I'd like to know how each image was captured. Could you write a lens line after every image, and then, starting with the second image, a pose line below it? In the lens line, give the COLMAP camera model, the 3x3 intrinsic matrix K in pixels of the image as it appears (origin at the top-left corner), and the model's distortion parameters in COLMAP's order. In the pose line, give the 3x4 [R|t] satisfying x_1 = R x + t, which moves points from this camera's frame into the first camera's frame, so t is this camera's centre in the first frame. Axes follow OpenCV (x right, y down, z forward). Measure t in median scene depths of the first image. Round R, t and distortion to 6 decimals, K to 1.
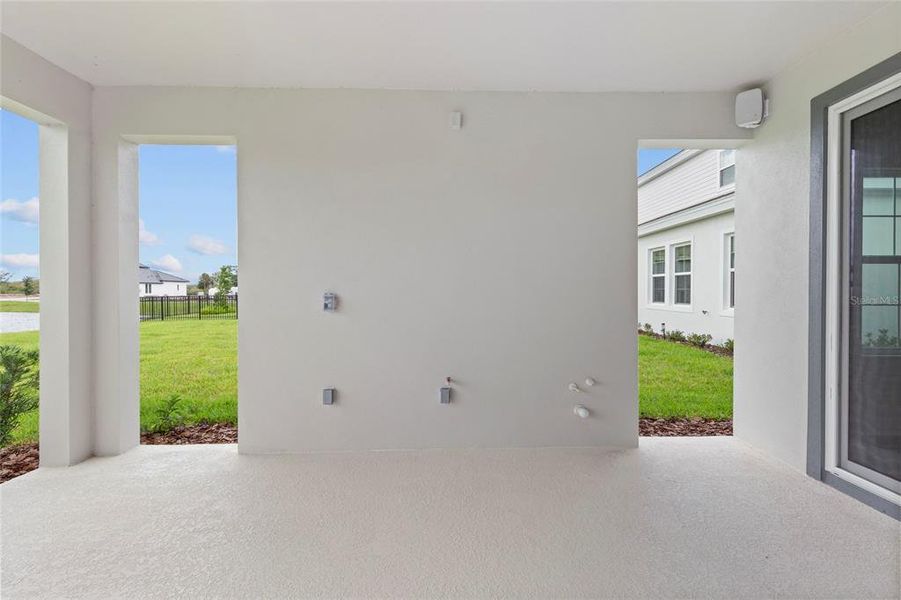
lens RADIAL K [[406.4, 0, 450.1], [0, 406.4, 293.6], [0, 0, 1]] dist [-0.001215, -0.000343]
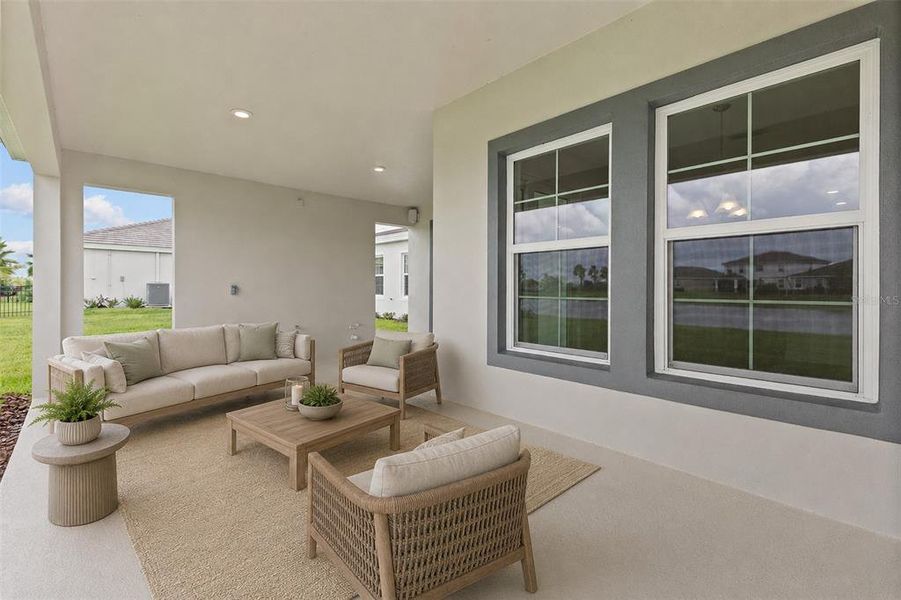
lens RADIAL K [[406.4, 0, 450.1], [0, 406.4, 293.6], [0, 0, 1]] dist [-0.001215, -0.000343]
pose [[0.750121, -0.003041, 0.661294, -0.312036], [-0.004064, 0.999949, 0.009208, 0.006802], [-0.661288, -0.009595, 0.750070, -0.432078]]
